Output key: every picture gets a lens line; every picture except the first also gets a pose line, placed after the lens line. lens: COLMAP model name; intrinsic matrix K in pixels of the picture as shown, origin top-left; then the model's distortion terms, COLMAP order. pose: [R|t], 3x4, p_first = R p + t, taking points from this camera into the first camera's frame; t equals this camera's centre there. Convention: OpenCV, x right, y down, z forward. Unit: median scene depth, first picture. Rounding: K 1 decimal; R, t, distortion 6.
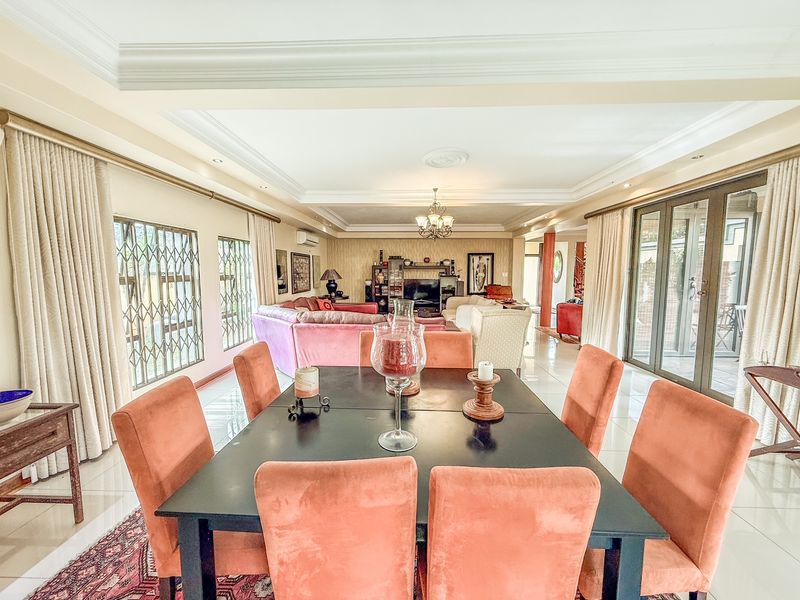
lens RADIAL K [[316.7, 0, 401.6], [0, 316.7, 302.1], [0, 0, 1]] dist [0.002443, 0.000196]
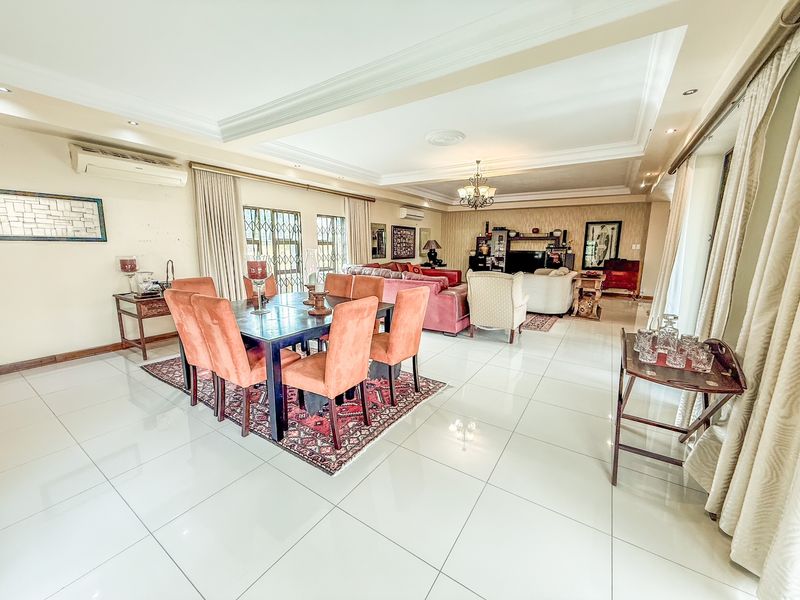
lens RADIAL K [[316.7, 0, 403.5], [0, 316.7, 304.2], [0, 0, 1]] dist [0.002443, 0.000196]
pose [[0.854316, 0.102584, -0.509530, 0.291571], [-0.059427, 0.993179, 0.100317, 0.018393], [0.516346, -0.055423, 0.854585, -0.044131]]
